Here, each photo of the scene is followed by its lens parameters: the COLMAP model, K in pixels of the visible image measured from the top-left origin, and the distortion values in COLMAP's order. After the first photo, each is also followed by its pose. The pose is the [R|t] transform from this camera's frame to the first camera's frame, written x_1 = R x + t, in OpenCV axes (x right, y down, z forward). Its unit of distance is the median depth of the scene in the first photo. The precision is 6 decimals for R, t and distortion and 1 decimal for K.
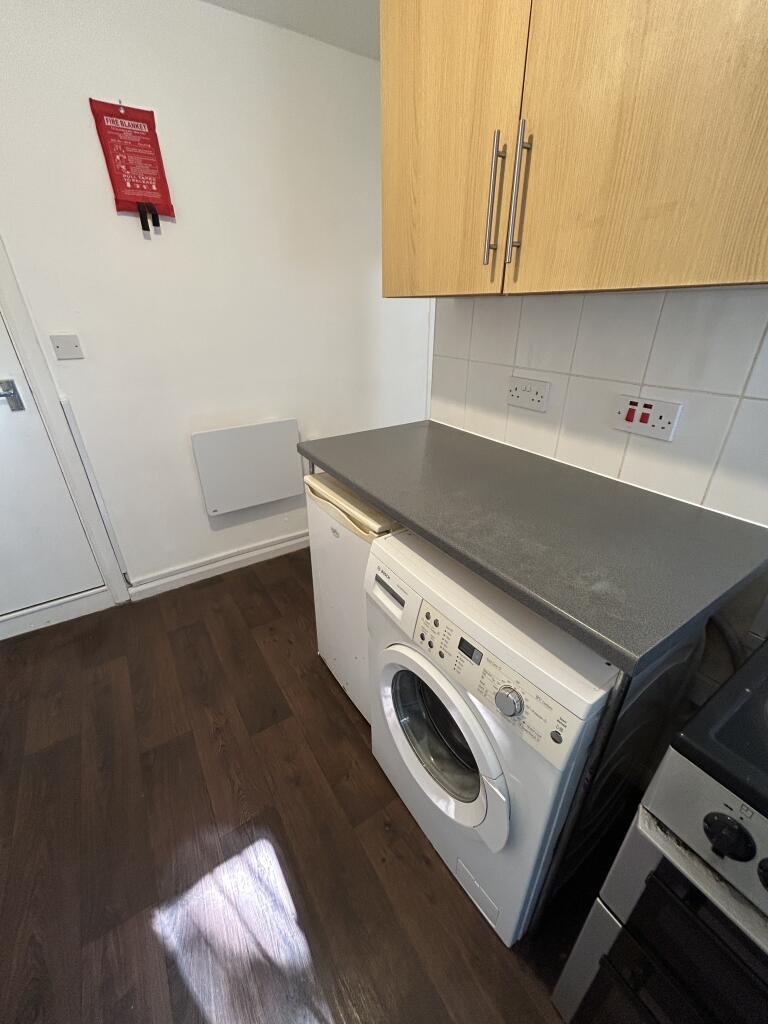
lens RADIAL K [[412.9, 0, 385.5], [0, 412.9, 512.4], [0, 0, 1]] dist [-0.000195, 0.000203]
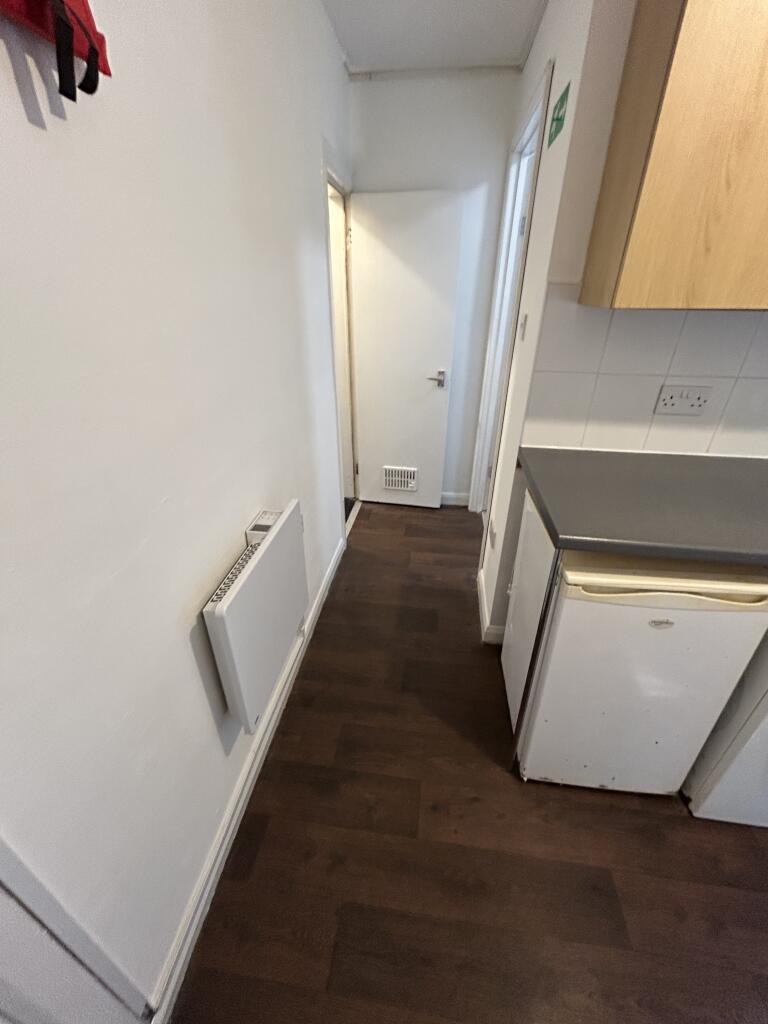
lens RADIAL K [[412.9, 0, 386.2], [0, 412.9, 511.7], [0, 0, 1]] dist [-0.000195, 0.000203]
pose [[0.648263, -0.350228, 0.676089, -0.811657], [0.328586, 0.929677, 0.166529, -0.391287], [-0.686867, 0.114199, 0.717755, 0.709658]]
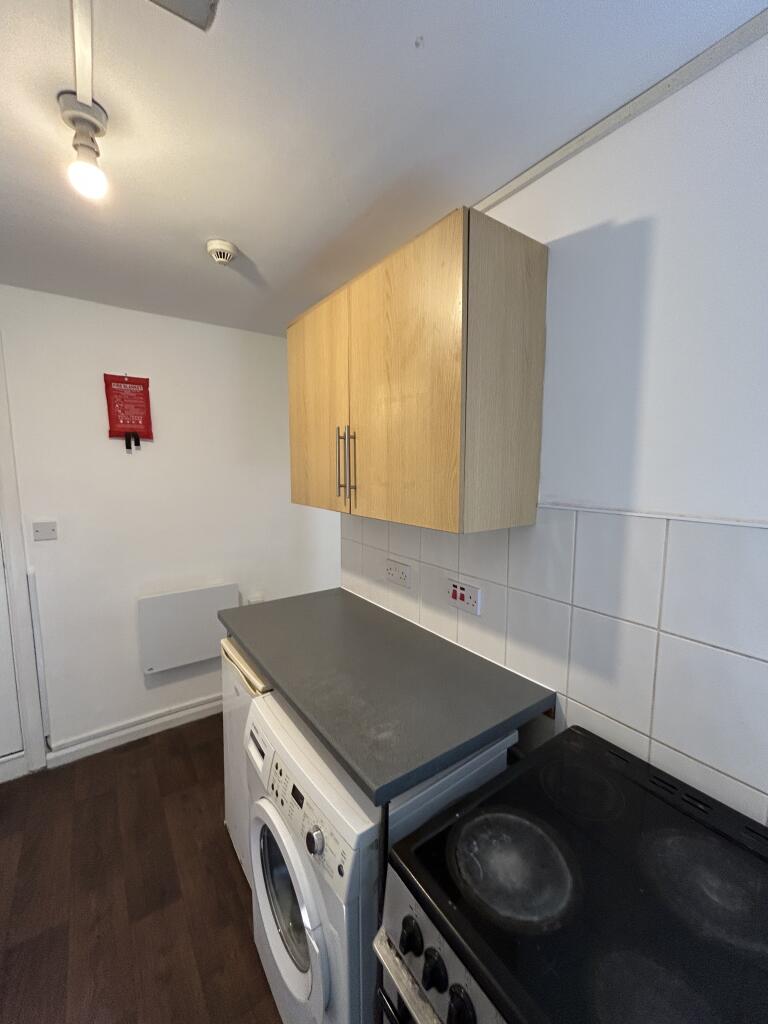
lens RADIAL K [[412.9, 0, 385.1], [0, 412.9, 512.3], [0, 0, 1]] dist [-0.000195, 0.000203]
pose [[0.999213, 0.003475, 0.039508, 0.222642], [0.010269, 0.939511, -0.342364, -0.020230], [-0.038308, 0.342500, 0.938736, -0.247374]]
